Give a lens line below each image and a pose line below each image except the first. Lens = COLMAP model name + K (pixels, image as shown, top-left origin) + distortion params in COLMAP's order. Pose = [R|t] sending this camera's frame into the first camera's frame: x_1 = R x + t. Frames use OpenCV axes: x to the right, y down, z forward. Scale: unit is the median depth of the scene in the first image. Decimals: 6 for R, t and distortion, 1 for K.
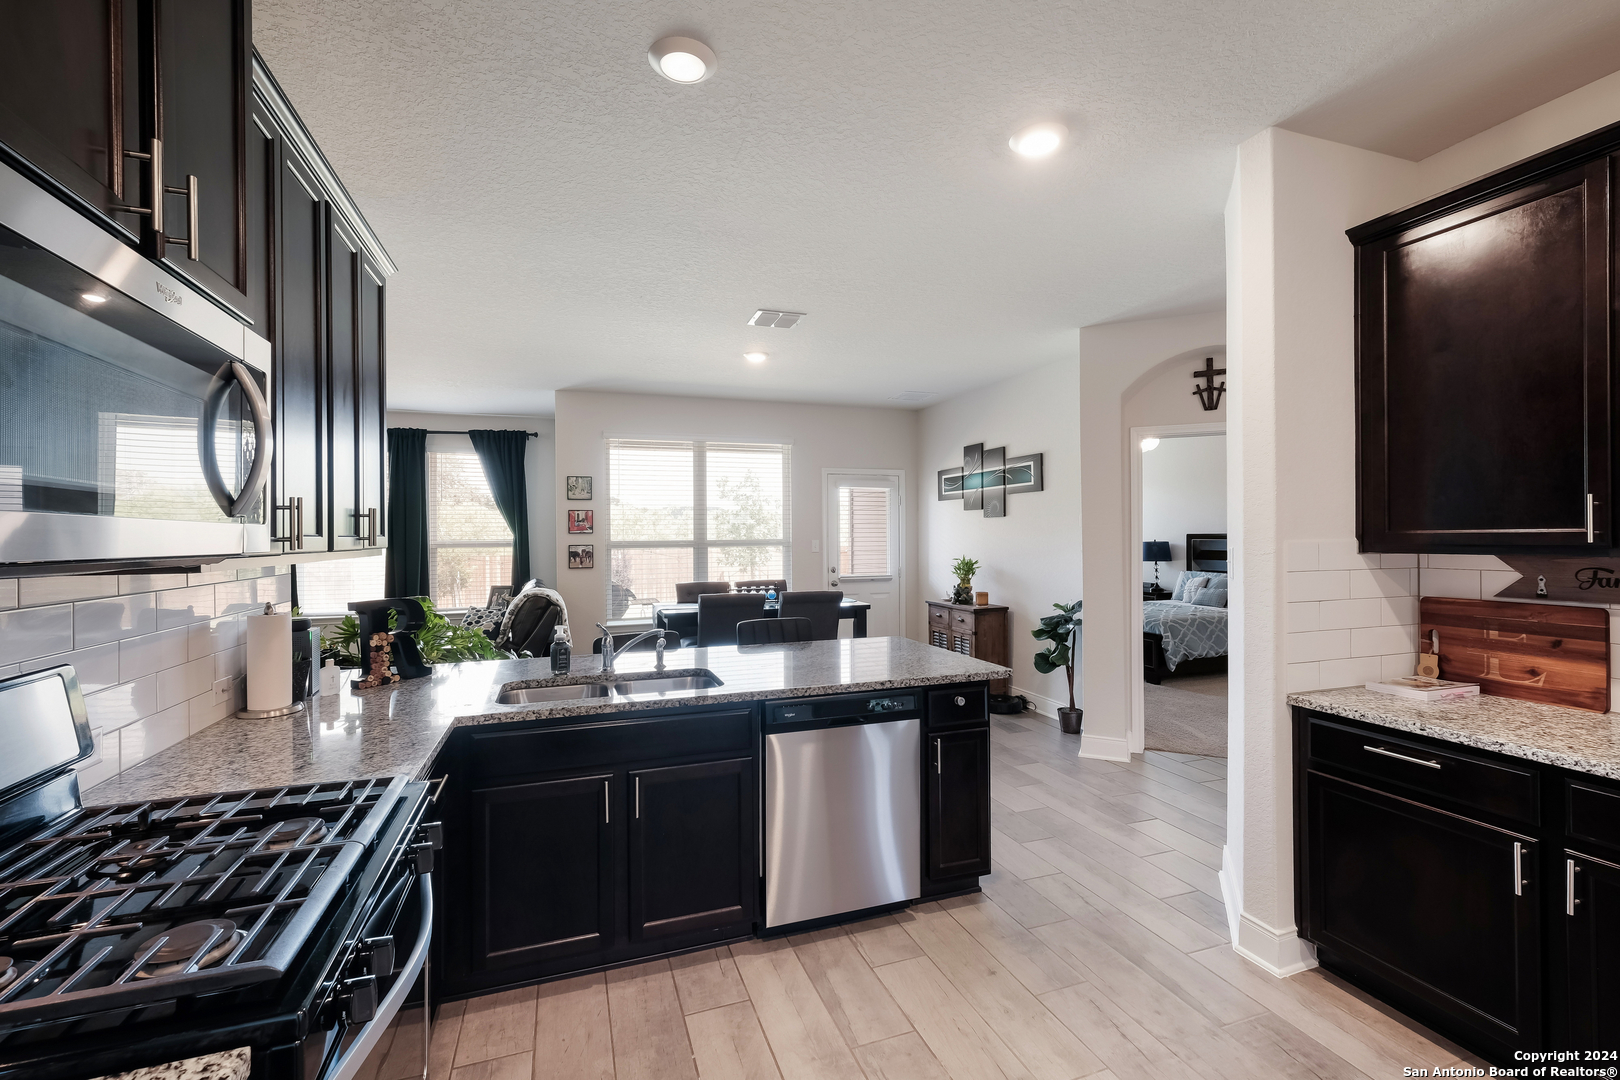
lens RADIAL K [[700.3, 0, 813.5], [0, 700.3, 540.6], [0, 0, 1]] dist [0.002798, -0.001390]
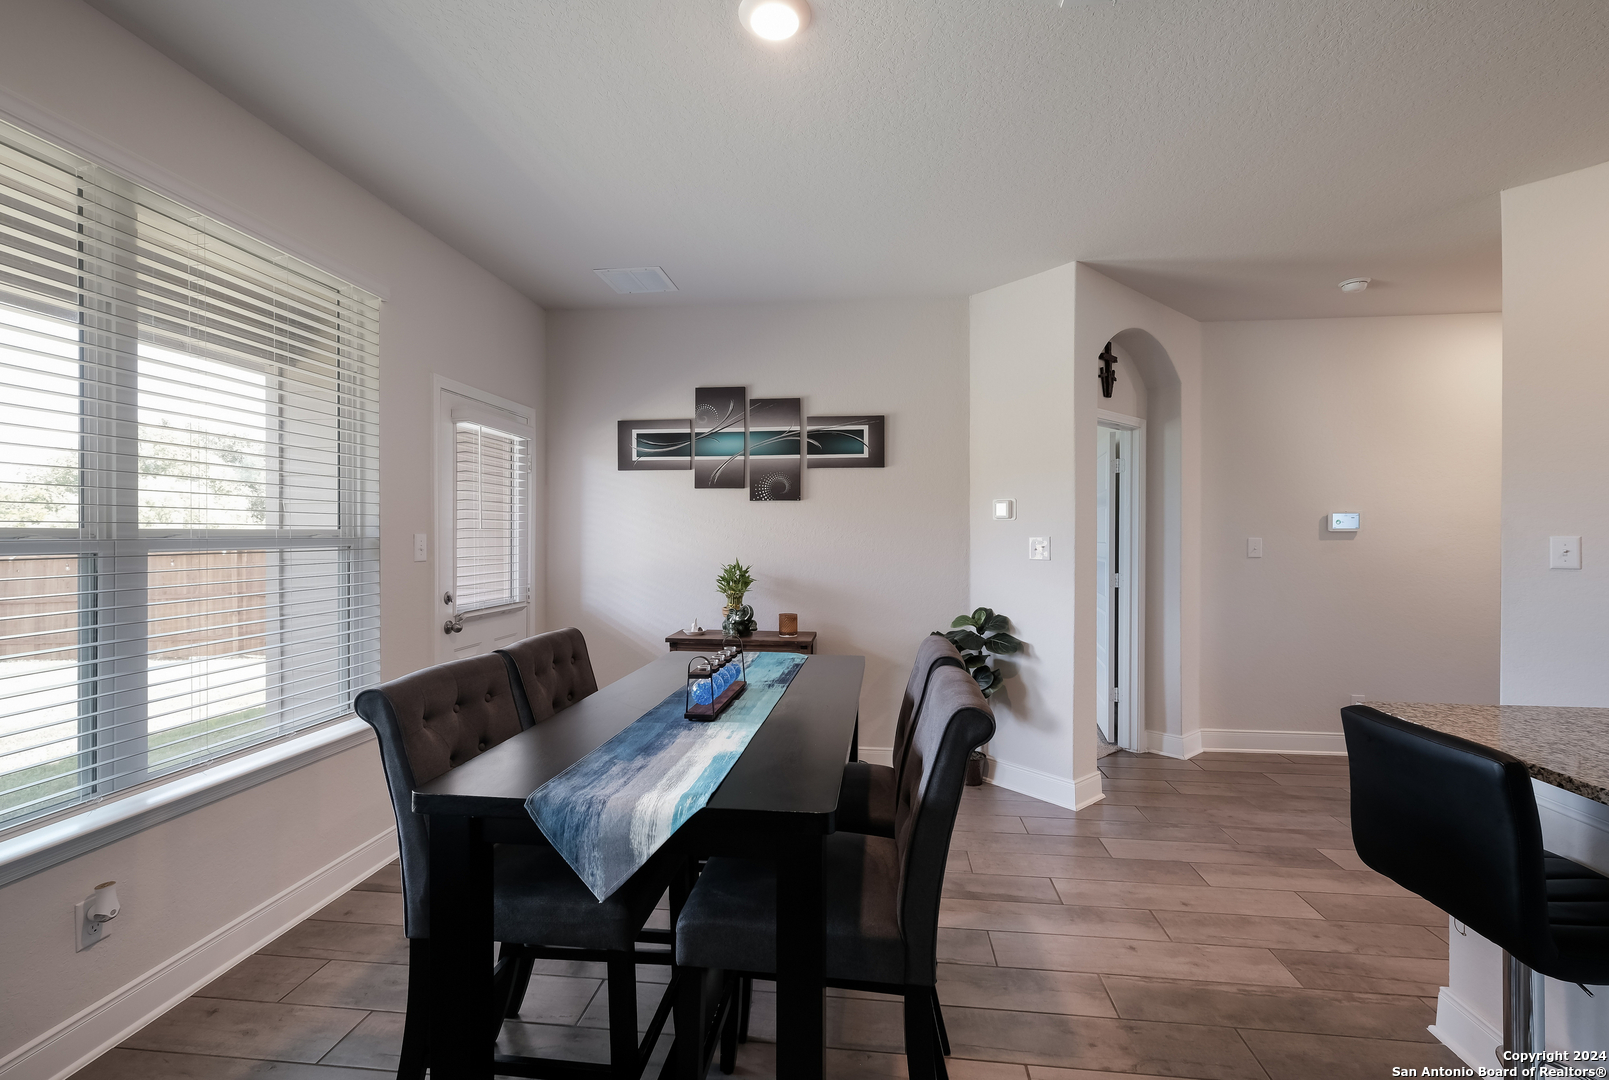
lens RADIAL K [[675.9, 0, 800.7], [0, 675.9, 543.9], [0, 0, 1]] dist [-0.014496, 0.002018]
pose [[0.441044, -0.002413, 0.897482, -0.300389], [0.002378, 0.999996, 0.001520, 0.006775], [-0.897482, 0.001464, 0.441048, 0.664495]]
